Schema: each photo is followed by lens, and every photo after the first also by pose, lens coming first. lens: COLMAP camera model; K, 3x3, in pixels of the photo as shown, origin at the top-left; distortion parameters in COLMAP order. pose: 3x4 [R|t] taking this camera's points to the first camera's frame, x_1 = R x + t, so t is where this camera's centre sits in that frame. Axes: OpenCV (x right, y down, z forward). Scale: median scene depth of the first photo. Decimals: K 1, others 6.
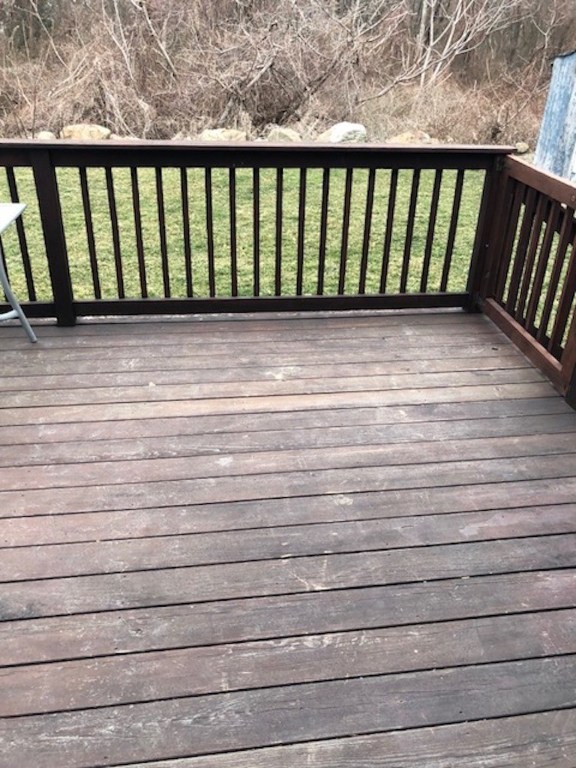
lens RADIAL K [[650.1, 0, 291.4], [0, 650.1, 384.7], [0, 0, 1]] dist [0.031262, -0.038024]
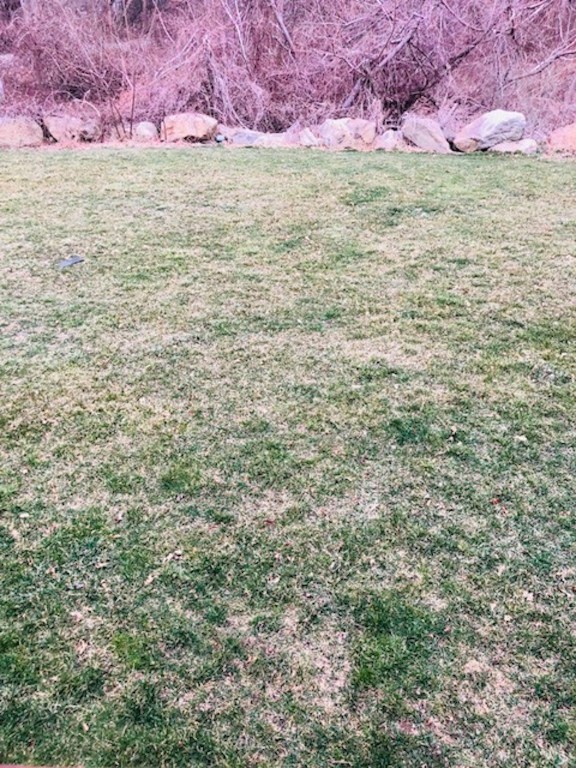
lens RADIAL K [[650.1, 0, 285.1], [0, 650.1, 383.9], [0, 0, 1]] dist [0.031262, -0.038024]
pose [[0.987410, 0.061190, -0.145866, -0.039377], [-0.055946, 0.997641, 0.039787, -0.076267], [0.147956, -0.031125, 0.988504, 0.141231]]
